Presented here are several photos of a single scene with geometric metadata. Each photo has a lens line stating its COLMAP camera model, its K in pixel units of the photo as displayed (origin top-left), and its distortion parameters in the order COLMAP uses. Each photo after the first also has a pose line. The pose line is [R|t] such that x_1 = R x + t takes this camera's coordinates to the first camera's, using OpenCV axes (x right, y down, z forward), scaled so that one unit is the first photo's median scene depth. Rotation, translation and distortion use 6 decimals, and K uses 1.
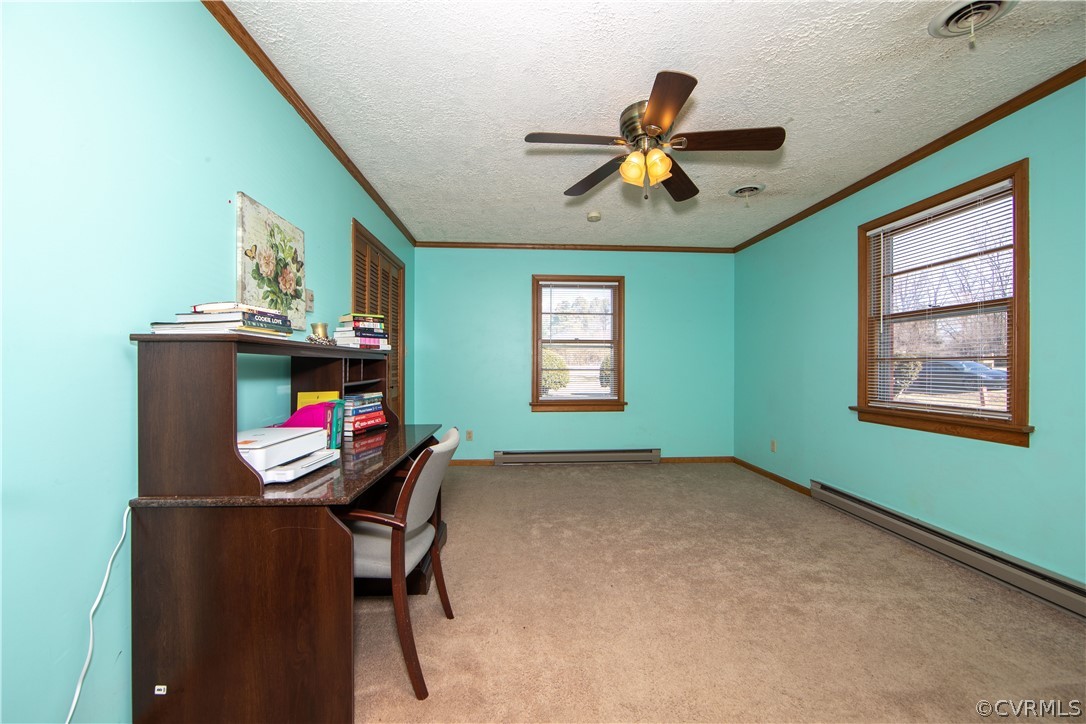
lens RADIAL K [[429.2, 0, 541.3], [0, 429.2, 364.2], [0, 0, 1]] dist [-0.001256, 0.000146]
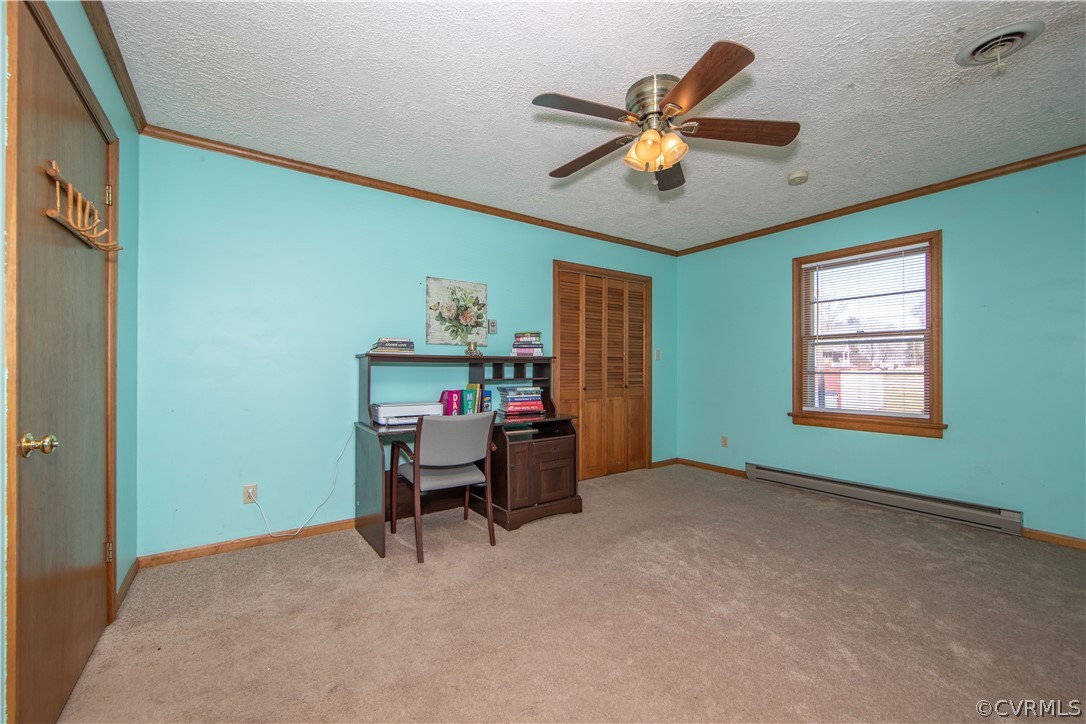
lens RADIAL K [[429.2, 0, 541.8], [0, 429.2, 366.6], [0, 0, 1]] dist [-0.001256, 0.000146]
pose [[0.531046, -0.006352, -0.847319, 0.897155], [0.002774, 0.999980, -0.005758, 0.008099], [0.847338, 0.000708, 0.531053, 0.318007]]
